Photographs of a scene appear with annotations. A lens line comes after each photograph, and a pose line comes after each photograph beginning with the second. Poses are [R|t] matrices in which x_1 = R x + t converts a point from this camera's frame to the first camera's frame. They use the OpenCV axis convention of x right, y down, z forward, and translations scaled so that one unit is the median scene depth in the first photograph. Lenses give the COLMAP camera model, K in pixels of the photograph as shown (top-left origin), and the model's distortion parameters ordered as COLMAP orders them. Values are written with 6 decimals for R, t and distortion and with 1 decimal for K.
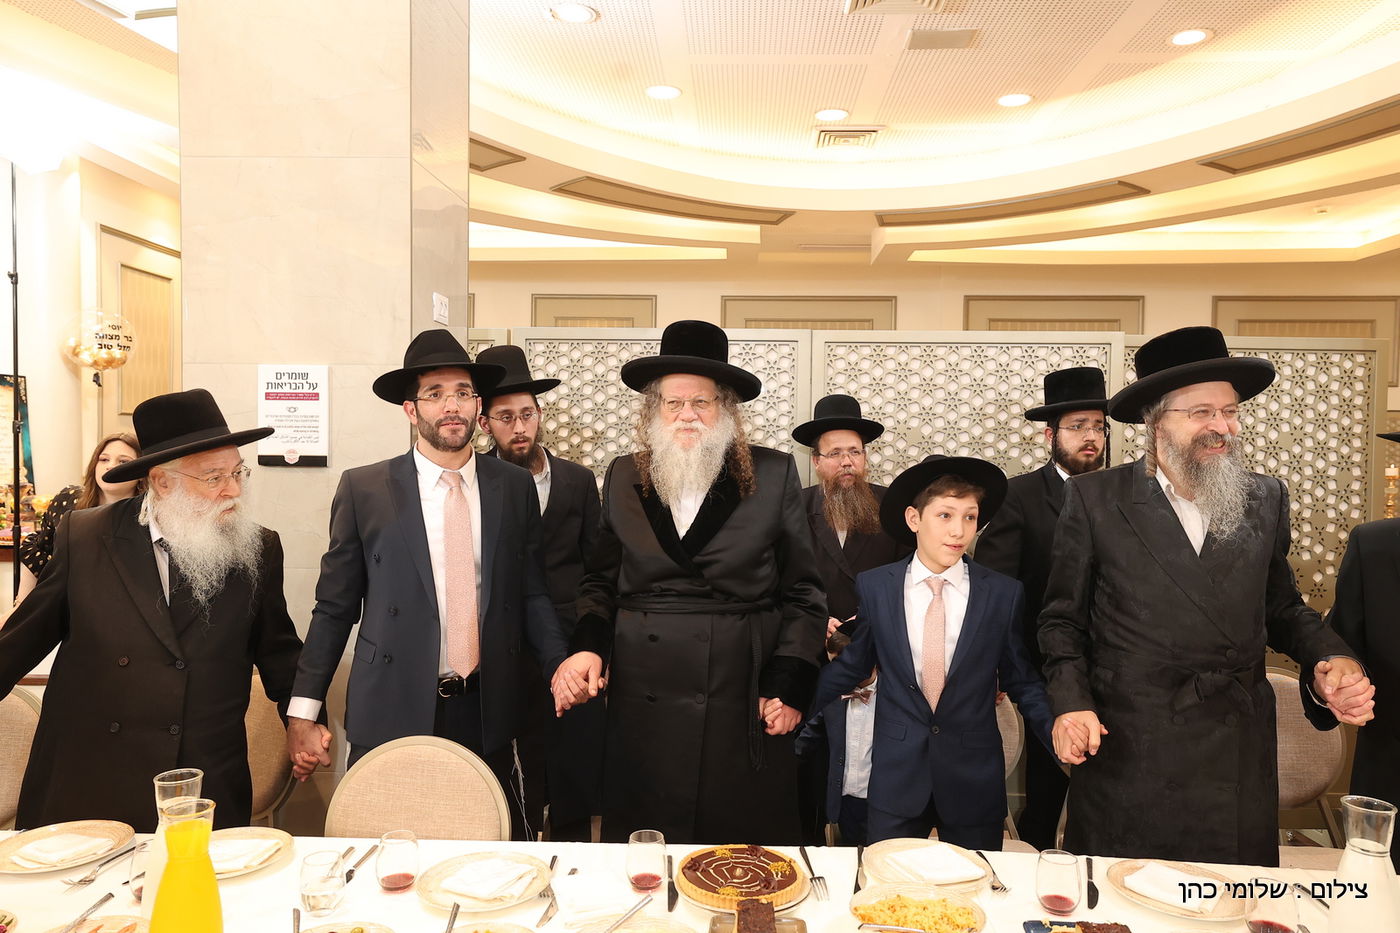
lens RADIAL K [[1036.5, 0, 698.4], [0, 1036.5, 469.5], [0, 0, 1]] dist [0.026332, 0.040797]
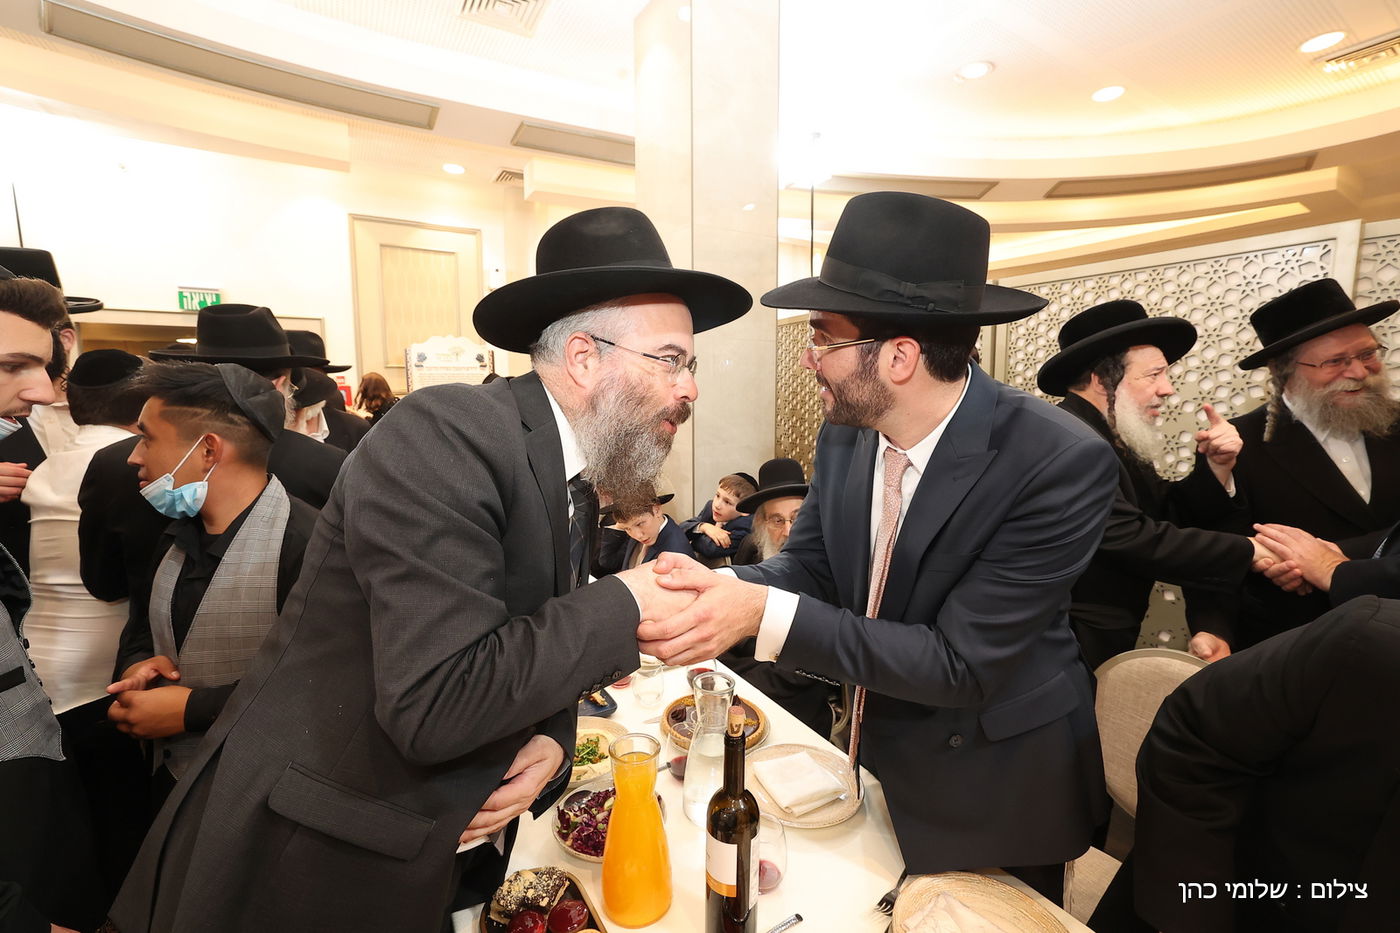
lens RADIAL K [[610.8, 0, 699.5], [0, 610.8, 461.4], [0, 0, 1]] dist [-0.038100, 0.015051]
pose [[0.551523, 0.083271, -0.829993, 0.592368], [-0.013618, 0.995771, 0.090854, 0.019404], [0.834049, -0.038805, 0.550324, 0.361396]]
